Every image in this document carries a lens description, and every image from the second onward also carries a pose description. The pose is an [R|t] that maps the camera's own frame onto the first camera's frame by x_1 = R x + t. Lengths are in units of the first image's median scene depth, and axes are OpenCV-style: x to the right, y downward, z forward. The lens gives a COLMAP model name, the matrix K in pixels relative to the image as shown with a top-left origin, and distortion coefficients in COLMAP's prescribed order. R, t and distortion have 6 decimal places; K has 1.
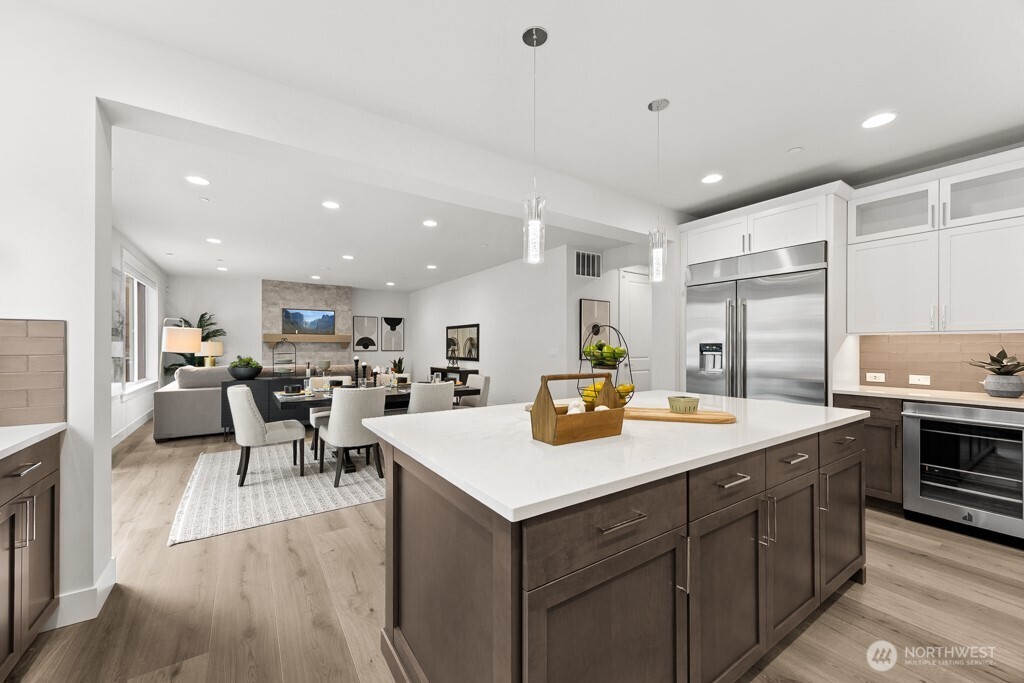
lens RADIAL K [[390.1, 0, 508.9], [0, 390.1, 336.8], [0, 0, 1]] dist [0.005541, 0.000422]
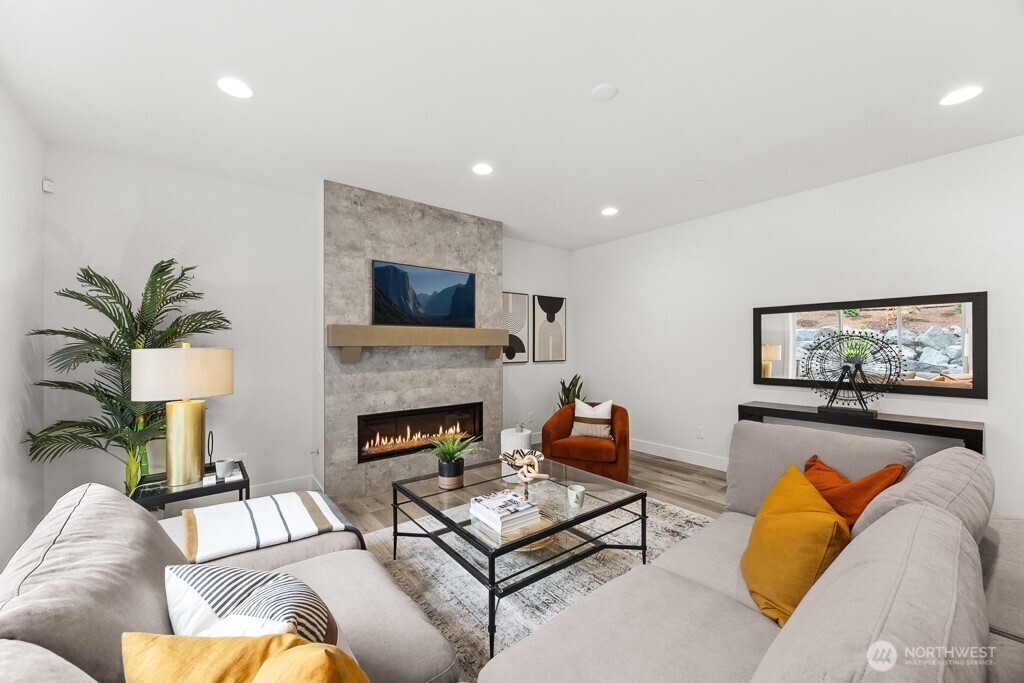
lens RADIAL K [[390.1, 0, 506.3], [0, 390.1, 343.3], [0, 0, 1]] dist [0.005541, 0.000422]
pose [[0.998234, -0.005682, 0.059125, -0.467465], [0.004796, 0.999874, 0.015104, 0.005034], [-0.059203, -0.014794, 0.998136, 0.597717]]
